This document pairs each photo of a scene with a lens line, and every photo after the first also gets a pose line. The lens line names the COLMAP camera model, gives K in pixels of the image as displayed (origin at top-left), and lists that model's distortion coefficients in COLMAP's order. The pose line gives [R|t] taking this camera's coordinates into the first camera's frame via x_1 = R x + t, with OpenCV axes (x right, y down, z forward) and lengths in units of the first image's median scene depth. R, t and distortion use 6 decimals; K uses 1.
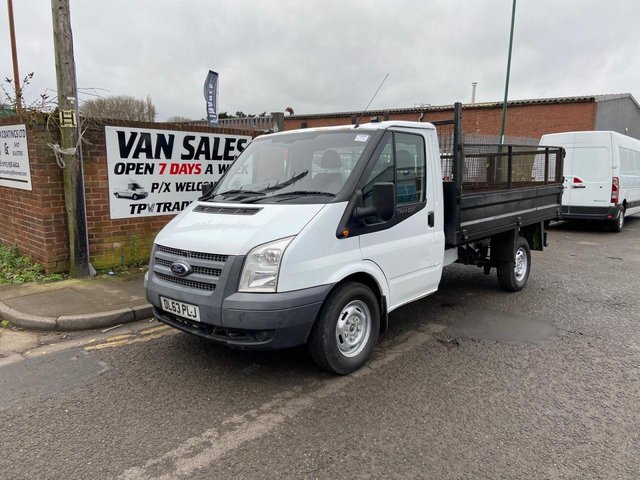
lens RADIAL K [[477.6, 0, 322.0], [0, 477.6, 240.9], [0, 0, 1]] dist [0.137453, -0.180096]
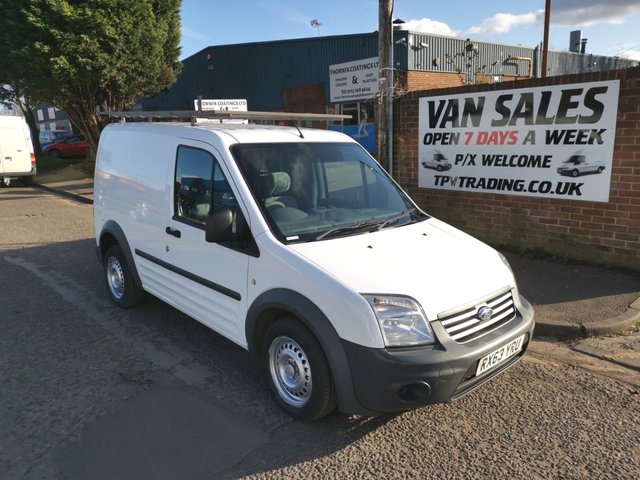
lens RADIAL K [[490.4, 0, 321.1], [0, 490.4, 237.3], [0, 0, 1]] dist [0.064918, -0.068162]
pose [[-0.120609, 0.204905, -0.971322, 0.601936], [-0.131199, 0.966592, 0.220198, -0.136640], [0.983992, 0.153995, -0.089696, 0.841059]]
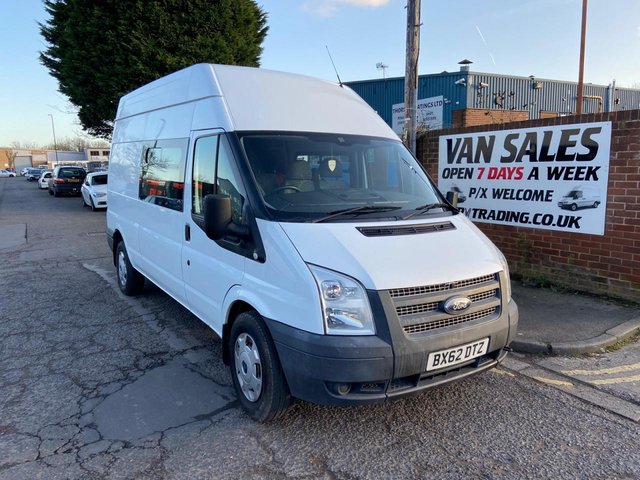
lens RADIAL K [[477.6, 0, 322.0], [0, 477.6, 240.9], [0, 0, 1]] dist [0.137453, -0.180096]
pose [[-0.273317, 0.139891, -0.951698, 0.671768], [-0.145390, 0.971995, 0.184629, -0.149198], [0.950873, 0.188830, -0.245324, 0.956757]]
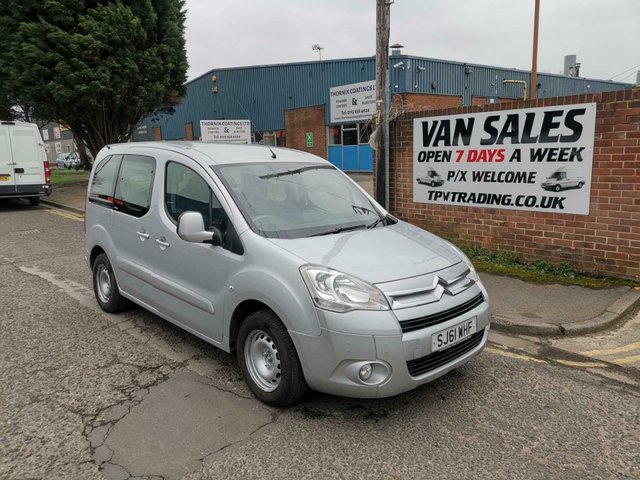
lens RADIAL K [[488.1, 0, 321.9], [0, 488.1, 239.3], [0, 0, 1]] dist [0.070068, -0.069520]
pose [[-0.120172, 0.170510, -0.978001, 0.653932], [-0.134550, 0.973252, 0.186215, -0.132660], [0.983593, 0.153967, -0.094015, 0.847791]]
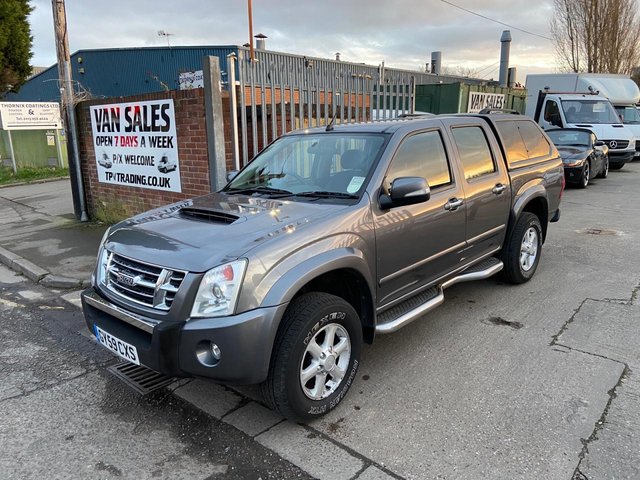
lens RADIAL K [[478.9, 0, 320.5], [0, 478.9, 235.1], [0, 0, 1]] dist [0.127795, -0.168531]
pose [[-0.003085, 0.192058, -0.981379, 0.756567], [-0.153159, 0.969714, 0.190257, -0.219938], [0.988197, 0.150894, 0.026424, 1.436836]]
